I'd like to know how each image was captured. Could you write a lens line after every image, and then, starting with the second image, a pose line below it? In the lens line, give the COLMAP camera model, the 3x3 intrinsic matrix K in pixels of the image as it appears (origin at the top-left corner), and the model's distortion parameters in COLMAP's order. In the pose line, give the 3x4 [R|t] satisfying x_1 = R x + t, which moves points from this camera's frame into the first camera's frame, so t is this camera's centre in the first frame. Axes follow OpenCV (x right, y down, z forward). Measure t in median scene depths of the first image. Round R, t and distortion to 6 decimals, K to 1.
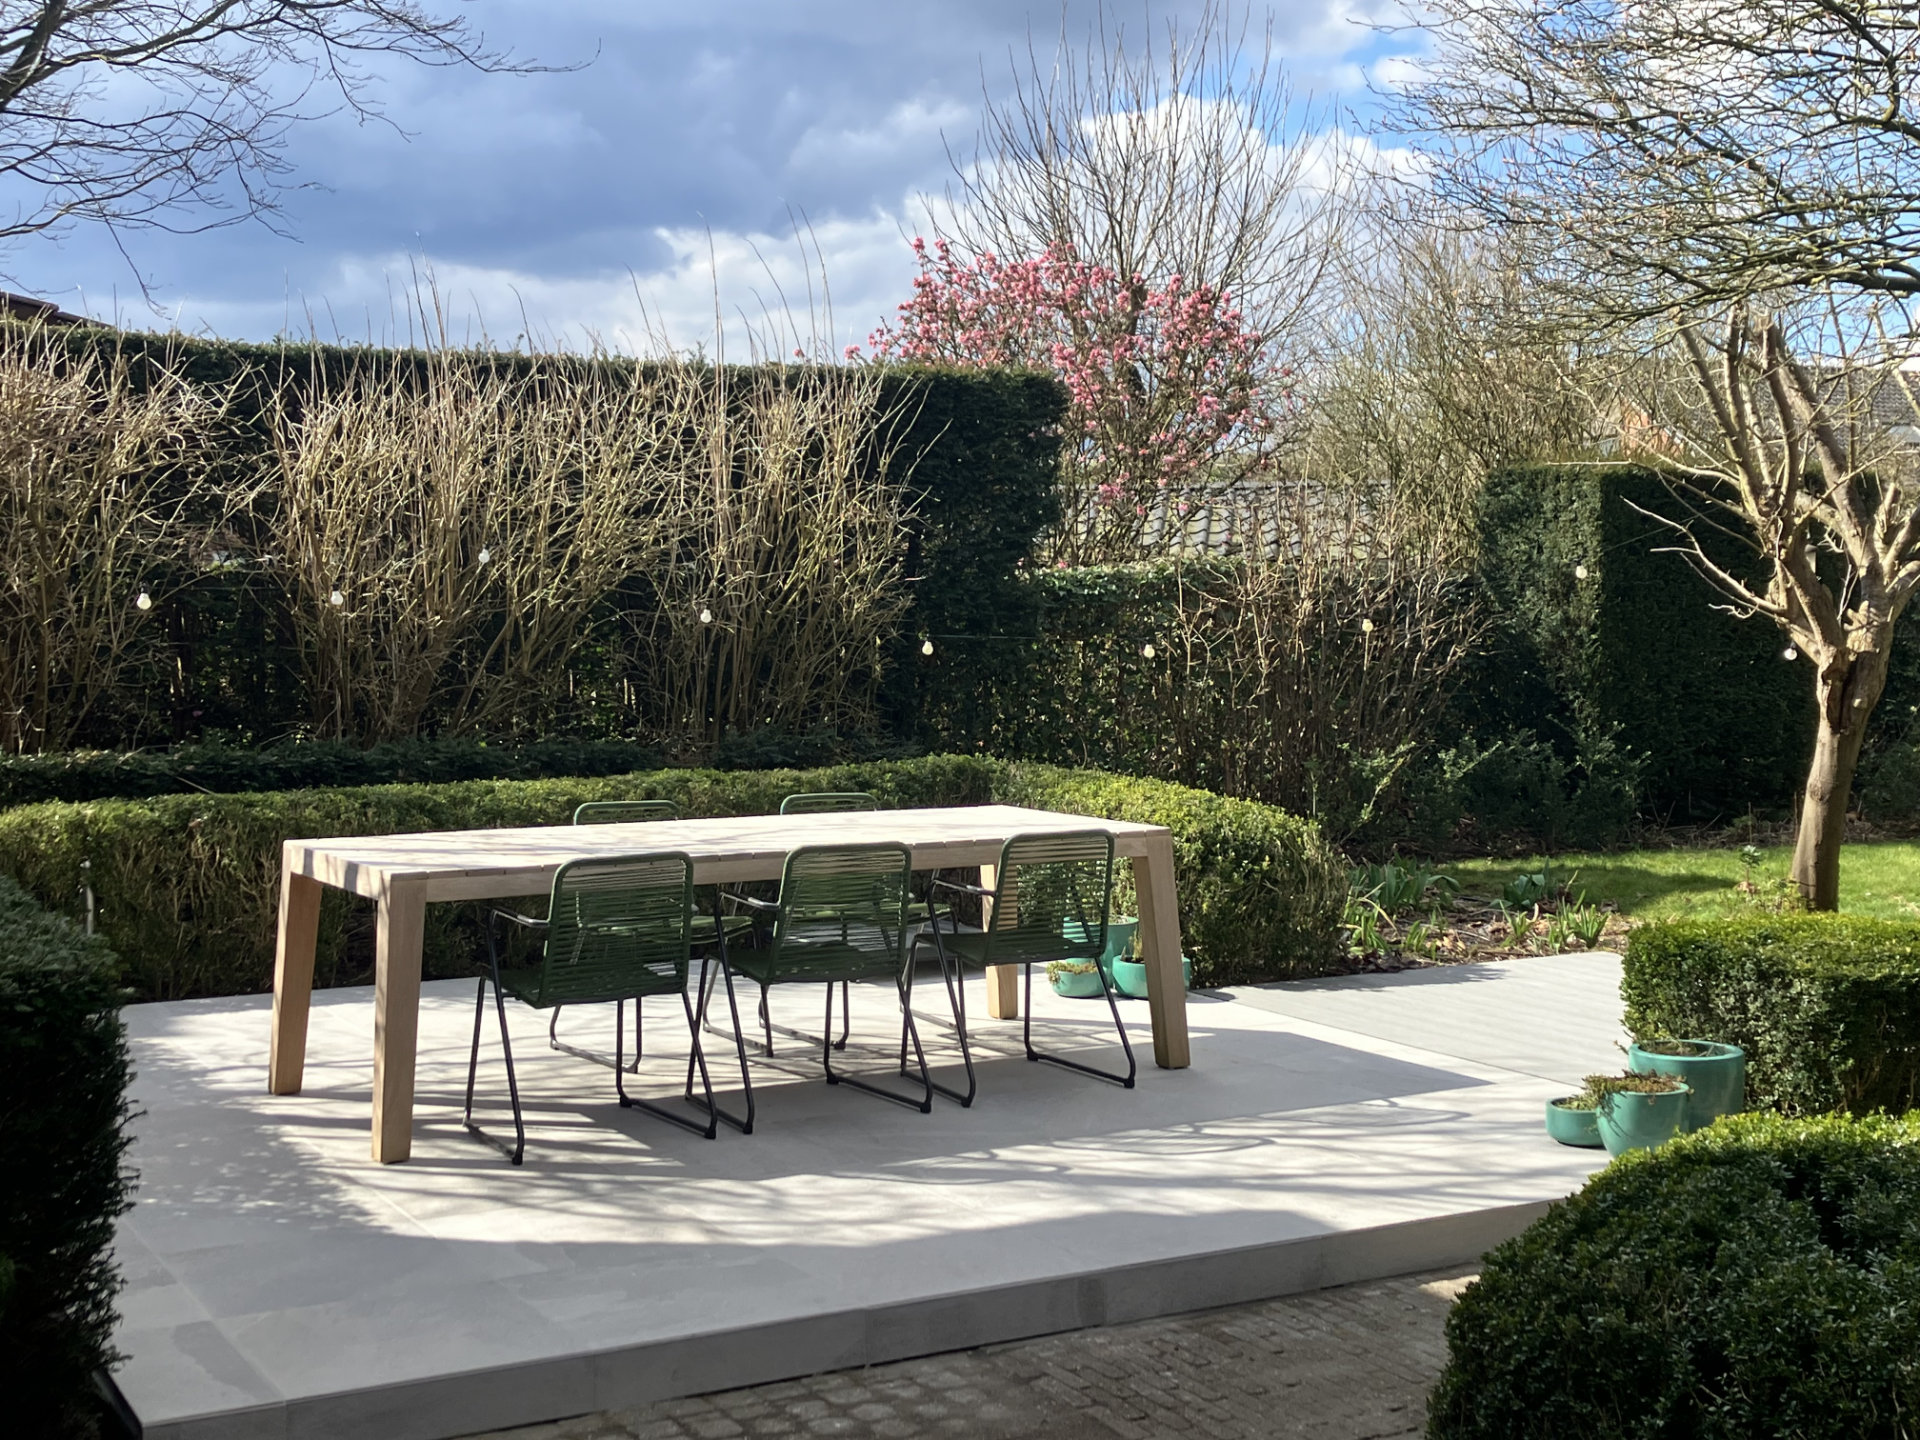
lens RADIAL K [[2409.7, 0, 1020.4], [0, 2409.7, 716.2], [0, 0, 1]] dist [0.192864, -0.553097]
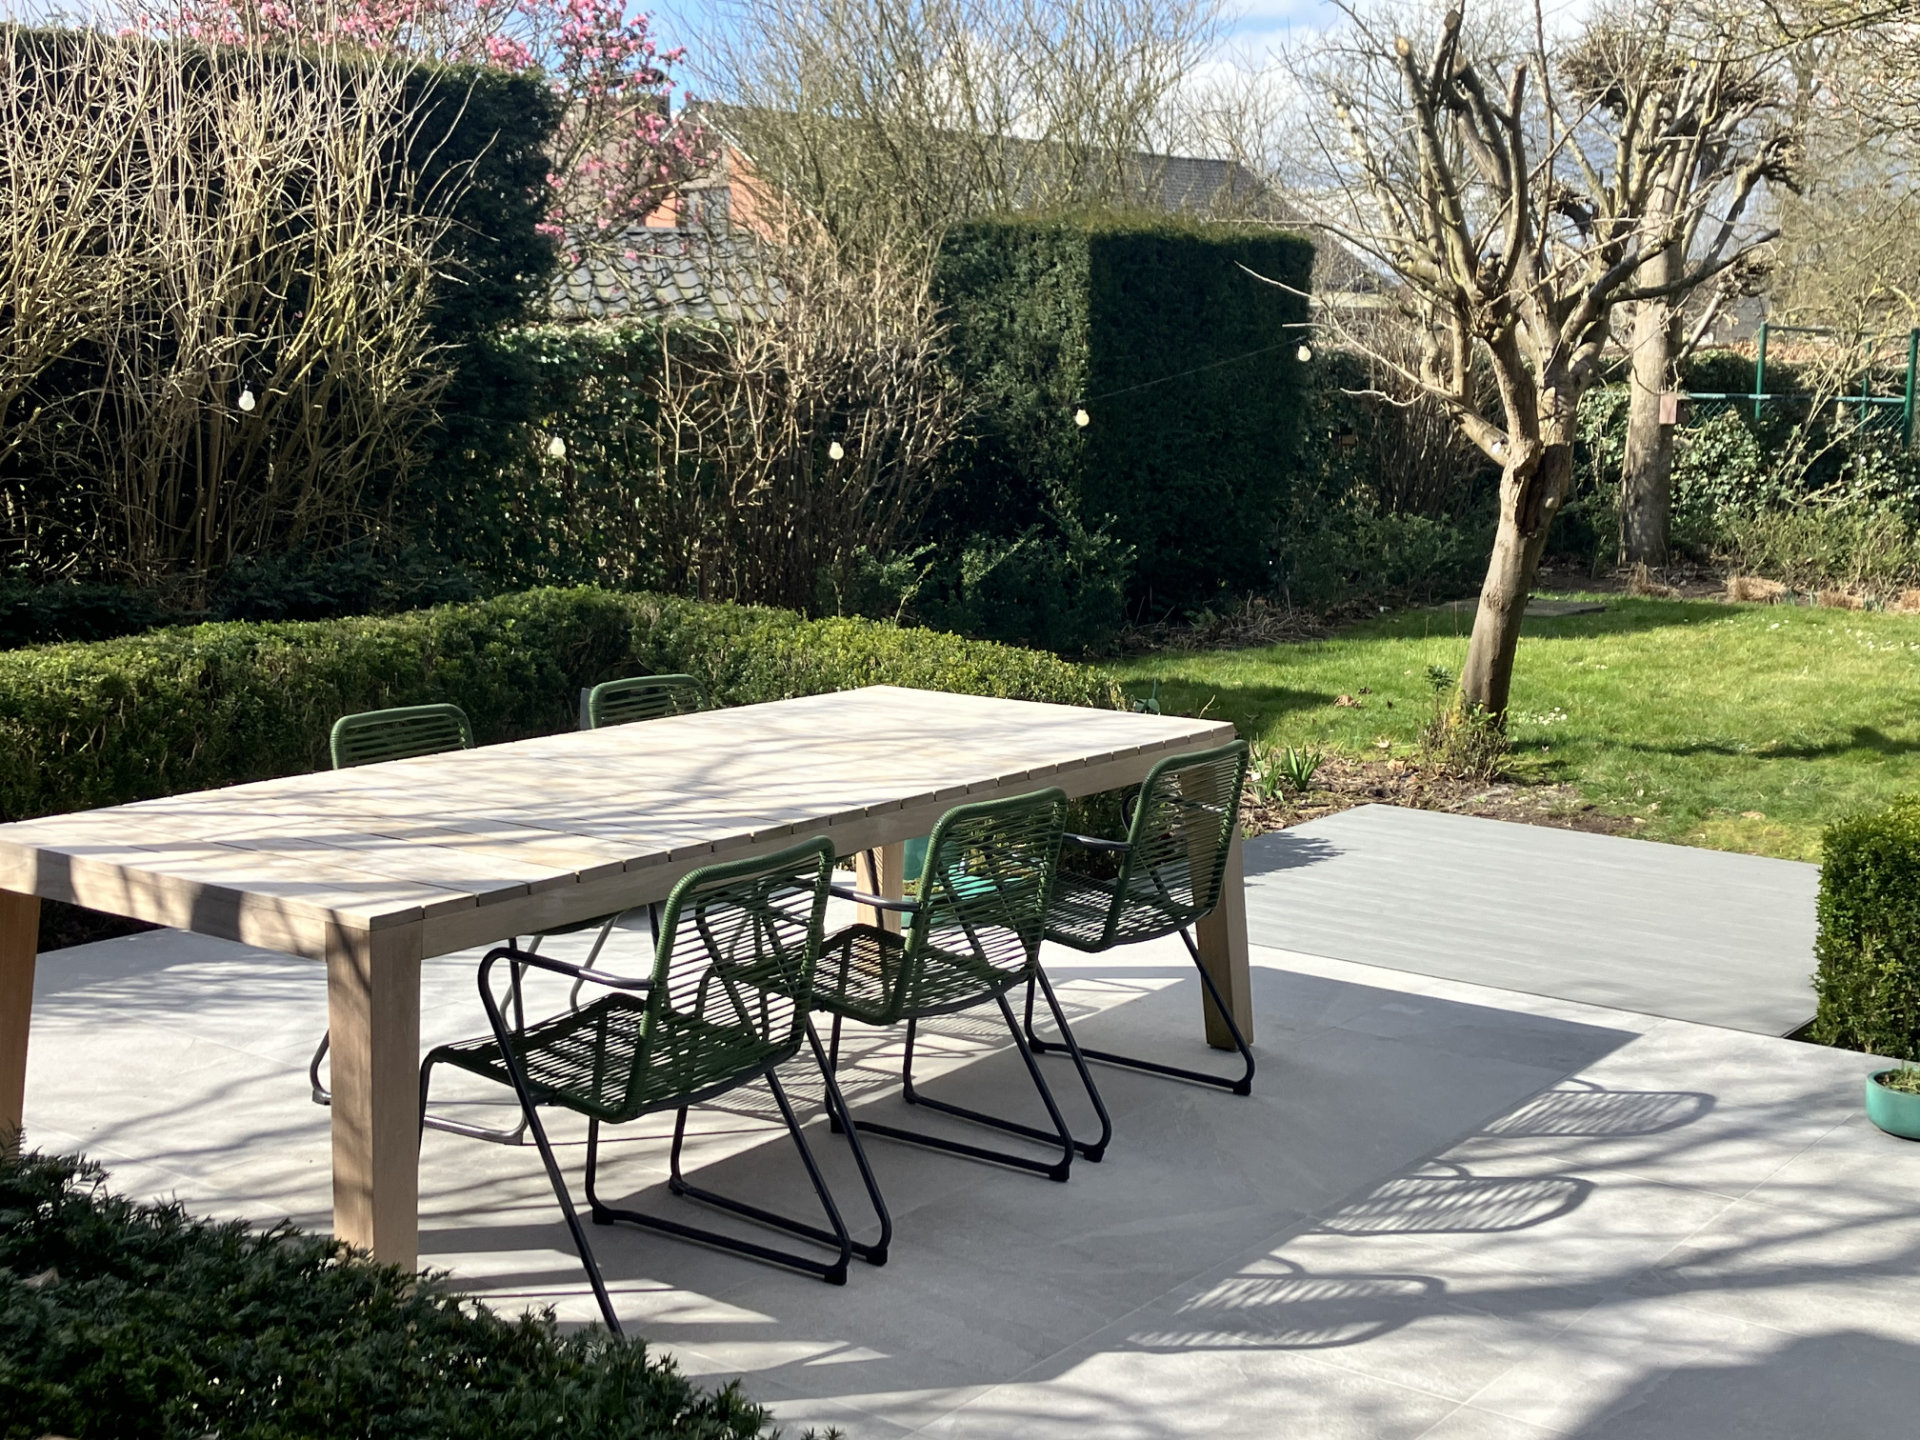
lens RADIAL K [[2409.7, 0, 1020.4], [0, 2409.7, 716.2], [0, 0, 1]] dist [0.192864, -0.553097]
pose [[0.922122, -0.045551, 0.384208, -0.142857], [0.006813, 0.994803, 0.101591, -0.015096], [-0.386839, -0.091062, 0.917640, 0.191258]]
